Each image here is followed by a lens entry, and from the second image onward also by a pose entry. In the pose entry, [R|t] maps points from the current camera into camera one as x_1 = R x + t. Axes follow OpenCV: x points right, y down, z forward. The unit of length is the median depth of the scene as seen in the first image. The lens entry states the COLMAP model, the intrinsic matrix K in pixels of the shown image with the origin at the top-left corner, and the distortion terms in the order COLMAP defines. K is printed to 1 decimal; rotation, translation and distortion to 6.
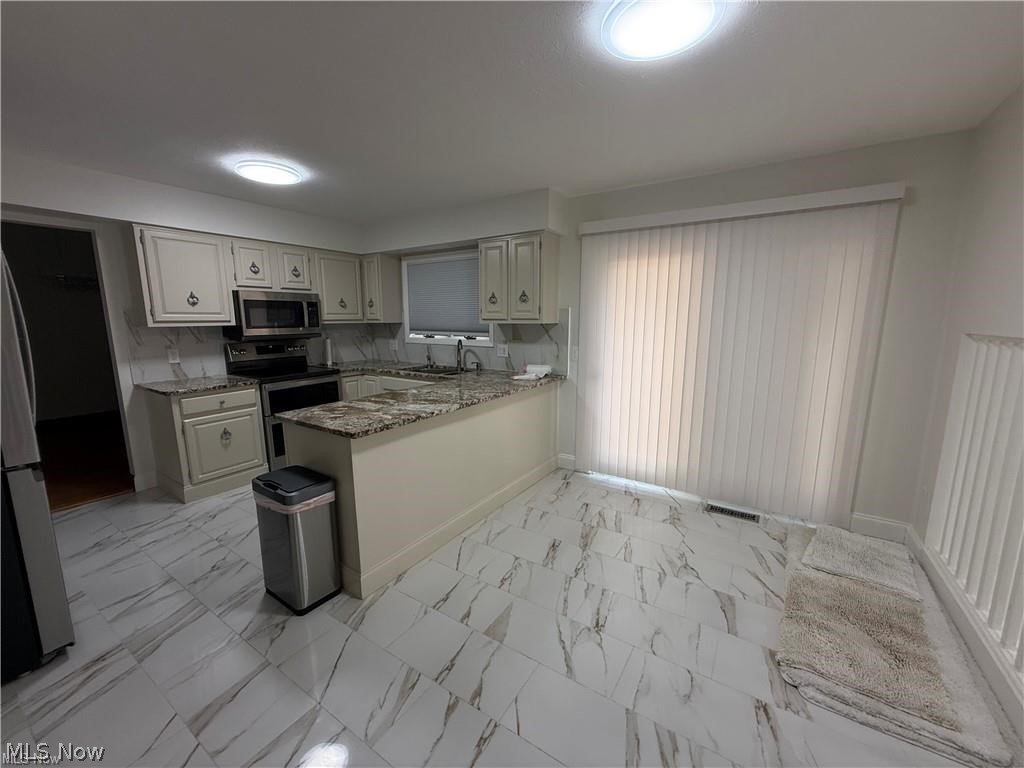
lens RADIAL K [[409.0, 0, 512.5], [0, 409.0, 384.6], [0, 0, 1]] dist [-0.002591, 0.000221]
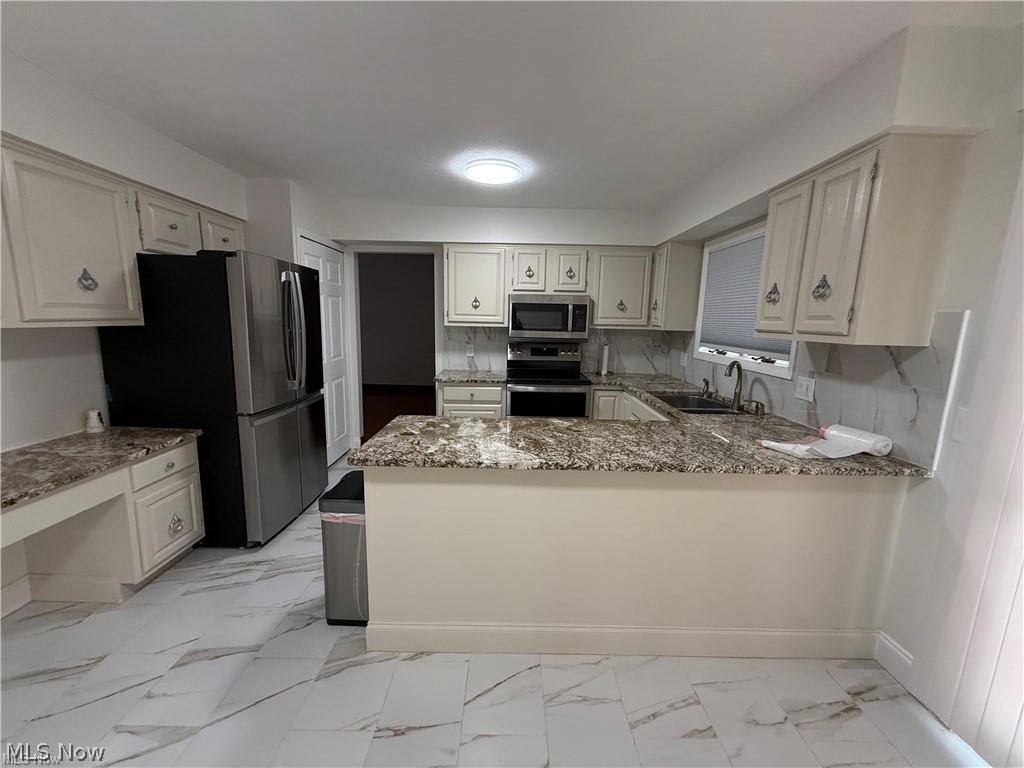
lens RADIAL K [[409.0, 0, 512.2], [0, 409.0, 385.2], [0, 0, 1]] dist [-0.002591, 0.000221]
pose [[0.547679, 0.149916, -0.823148, 0.226237], [-0.159001, 0.984537, 0.073518, -0.069990], [0.821441, 0.090617, 0.563048, 0.391236]]
